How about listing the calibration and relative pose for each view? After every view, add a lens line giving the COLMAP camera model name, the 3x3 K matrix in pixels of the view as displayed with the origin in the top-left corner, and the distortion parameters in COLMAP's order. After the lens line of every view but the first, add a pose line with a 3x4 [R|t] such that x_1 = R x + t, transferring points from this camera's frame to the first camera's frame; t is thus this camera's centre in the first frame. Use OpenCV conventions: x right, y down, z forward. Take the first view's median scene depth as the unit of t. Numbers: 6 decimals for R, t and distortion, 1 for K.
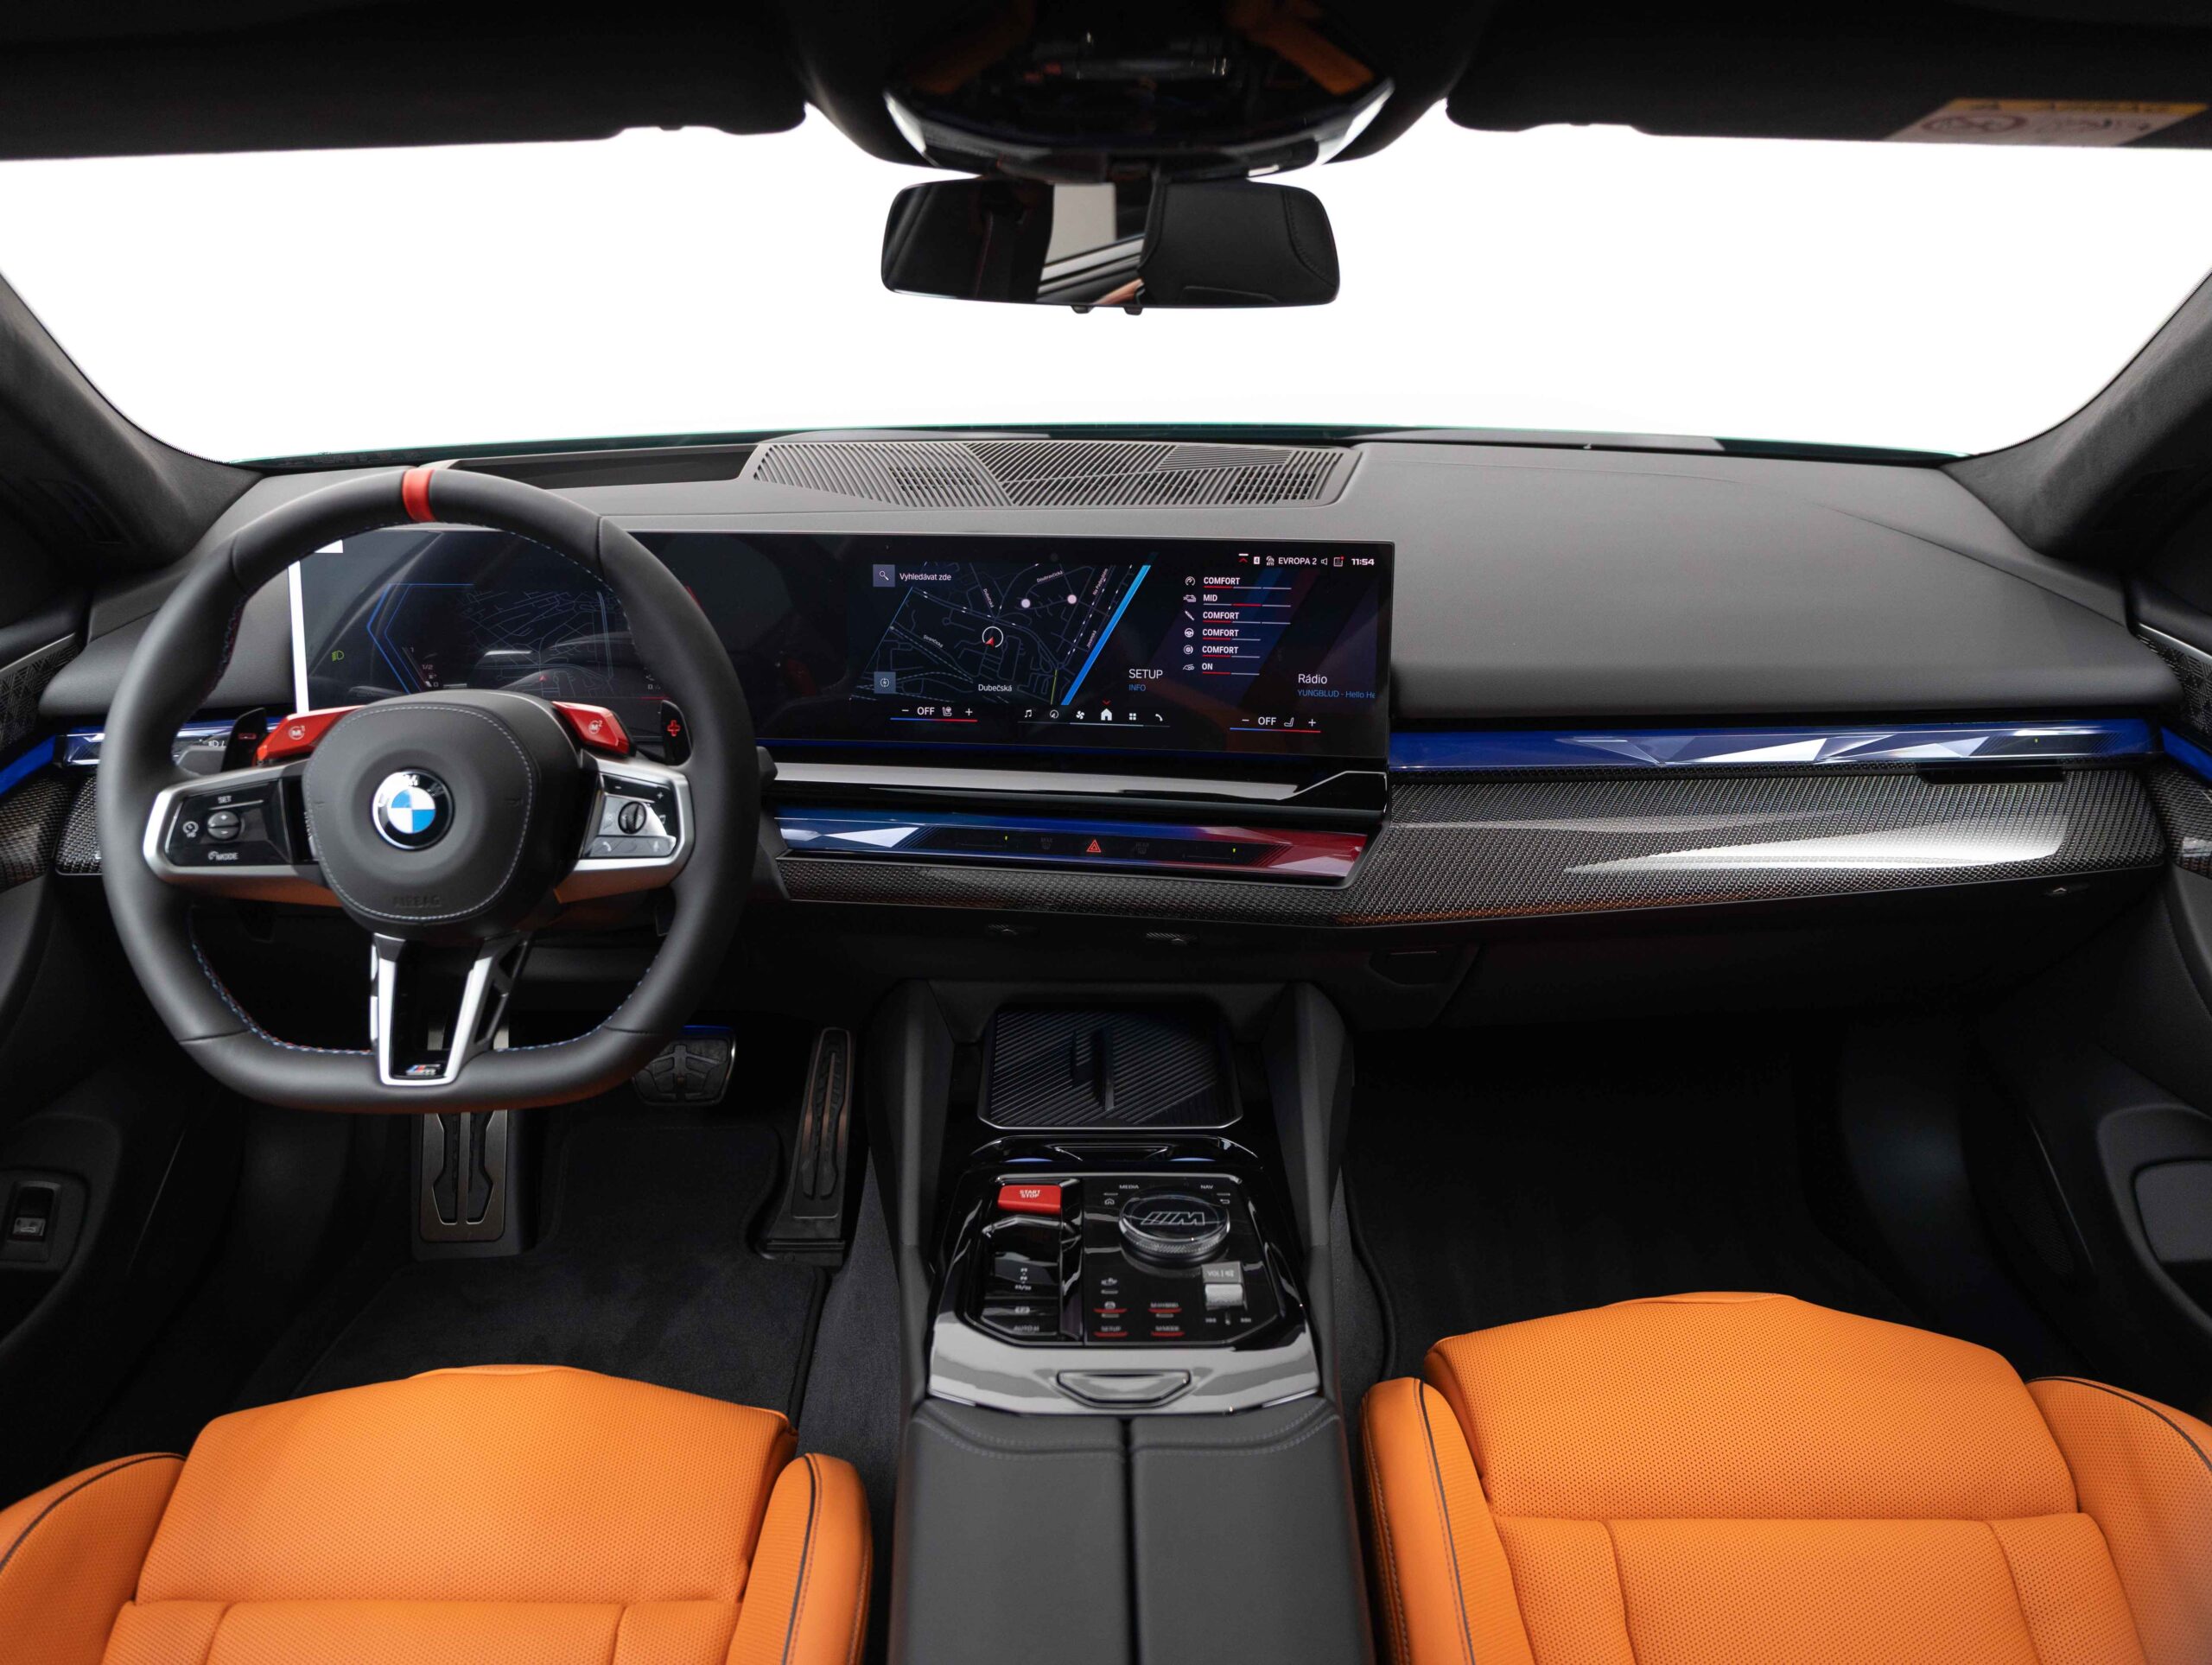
lens RADIAL K [[1480.3, 0, 1109.1], [0, 1480.3, 796.2], [0, 0, 1]] dist [-0.039819, 0.001086]
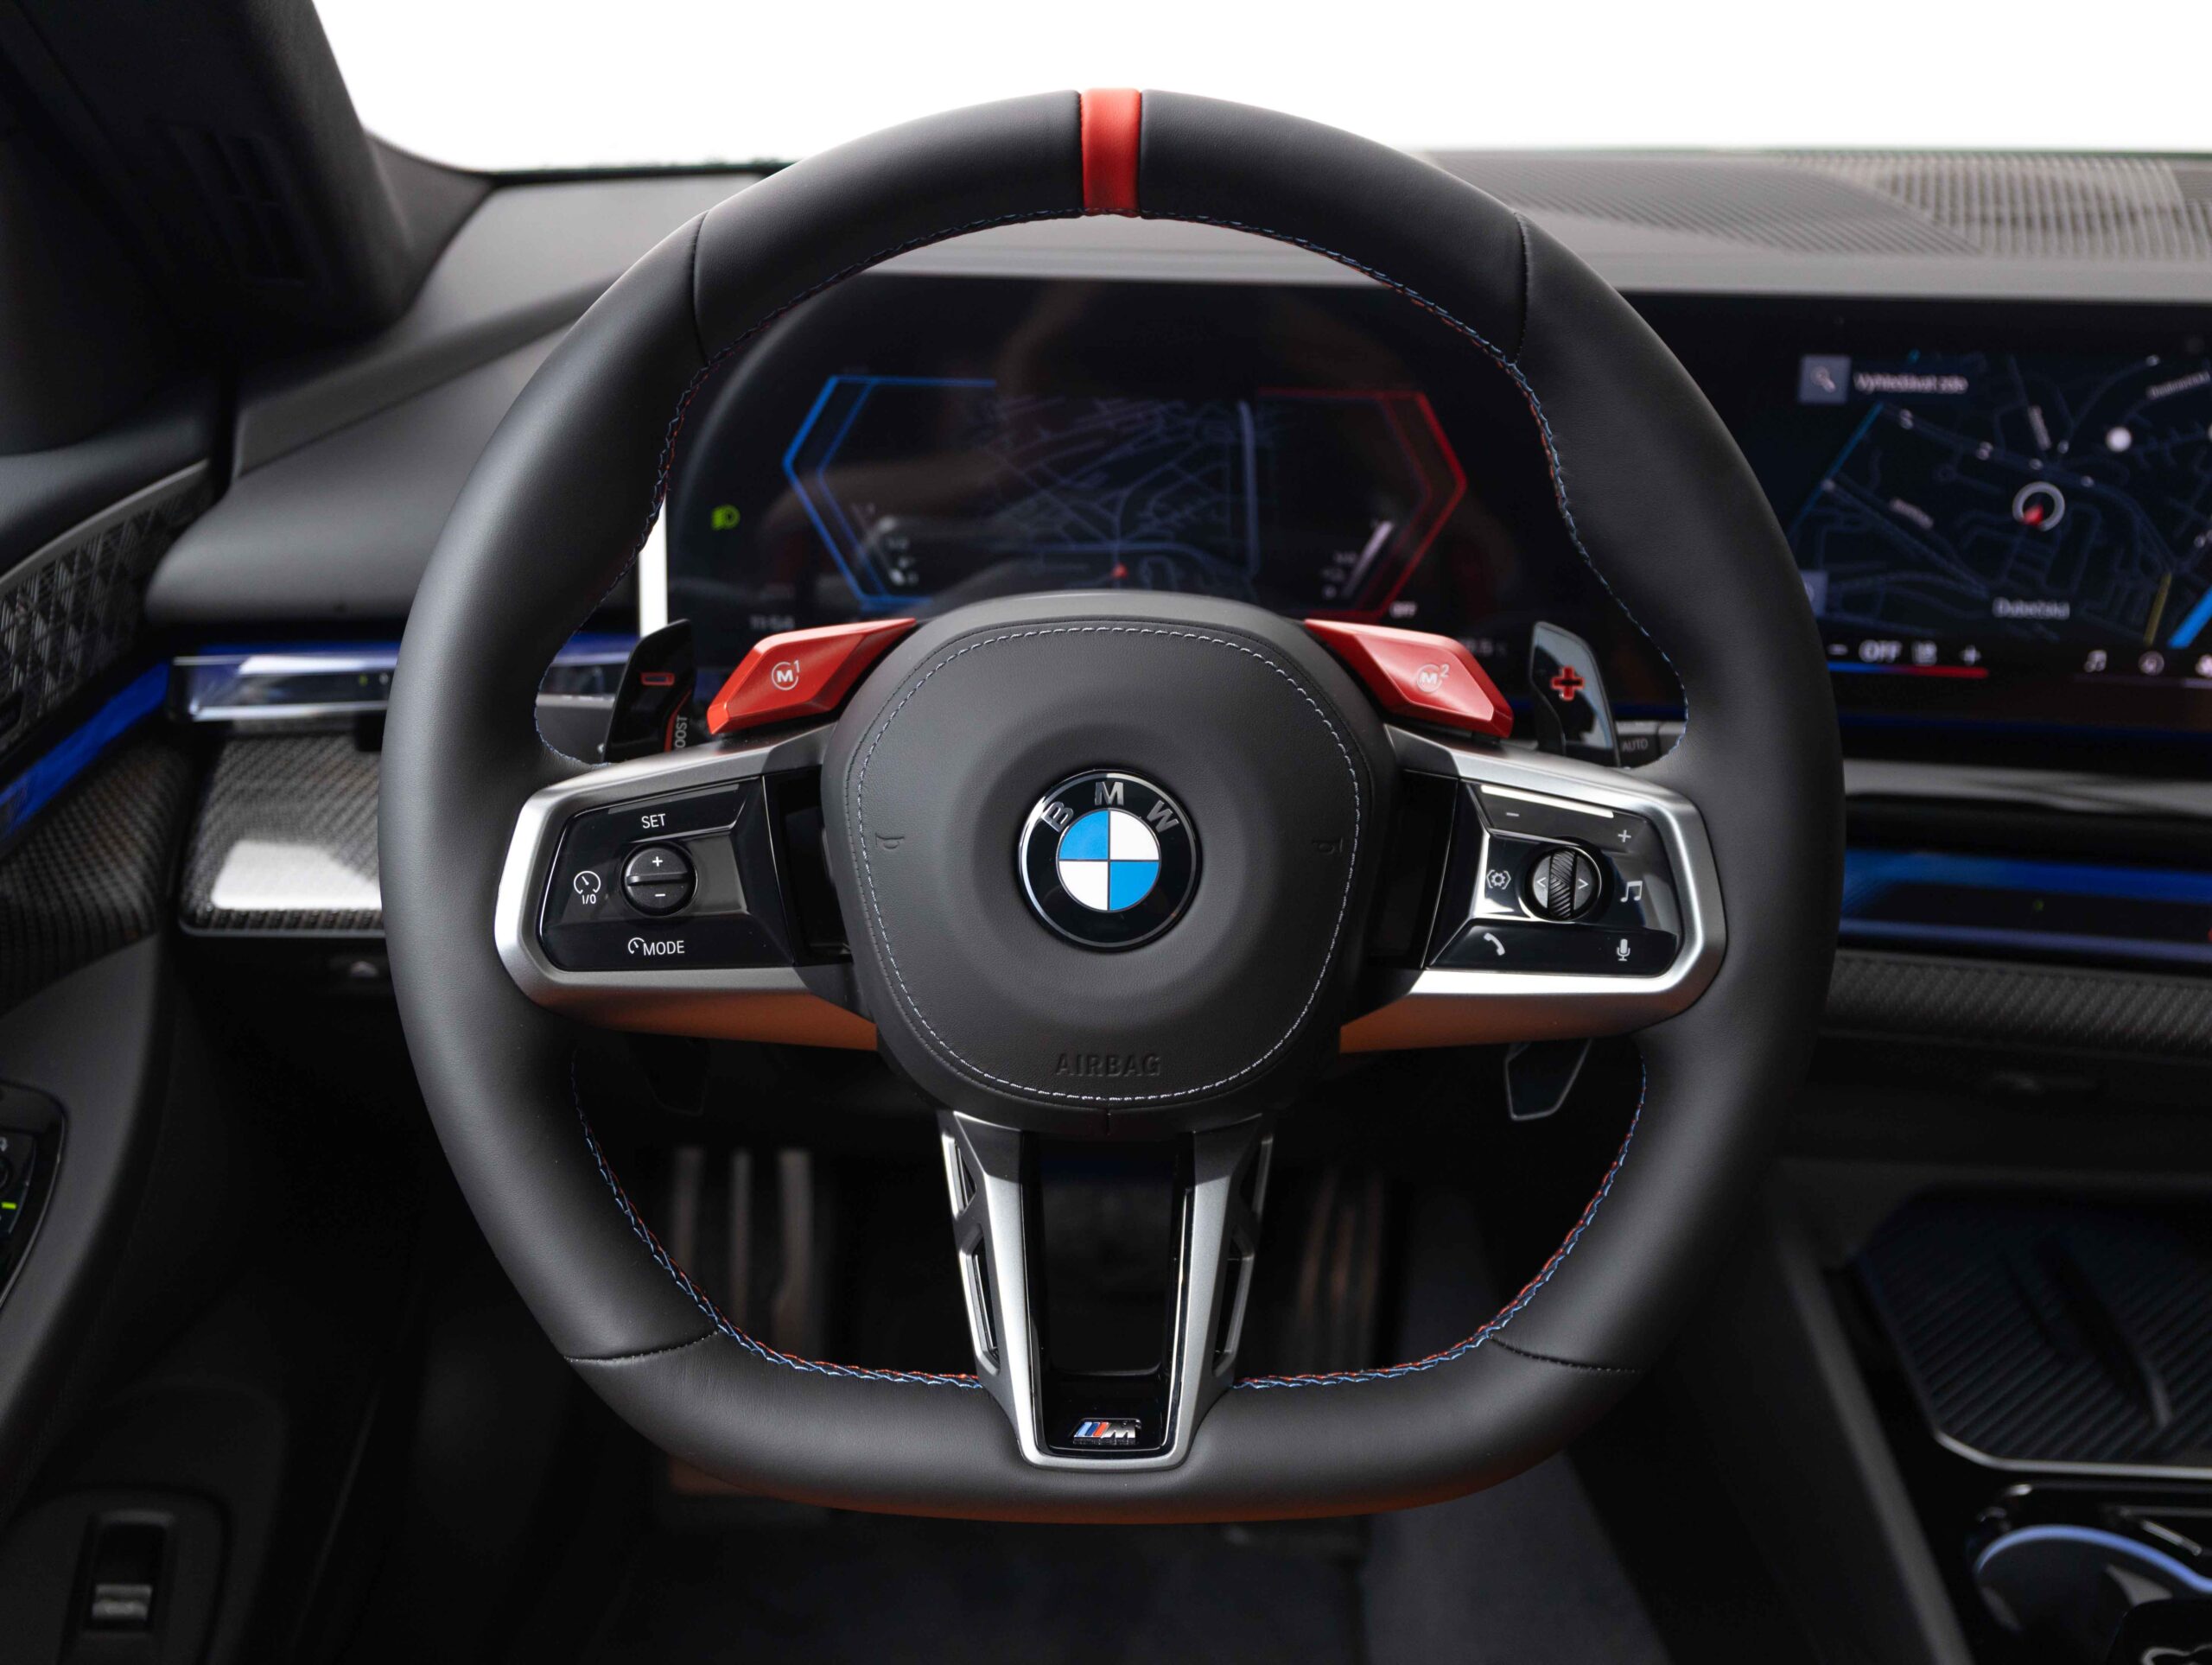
lens RADIAL K [[1804.1, 0, 1106.0], [0, 1804.1, 832.5], [0, 0, 1]] dist [0.003198, 0.011392]
pose [[0.998892, 0.025033, -0.039844, -0.381931], [-0.022886, 0.998308, 0.053453, -0.023633], [0.041115, -0.052482, 0.997775, 0.383824]]
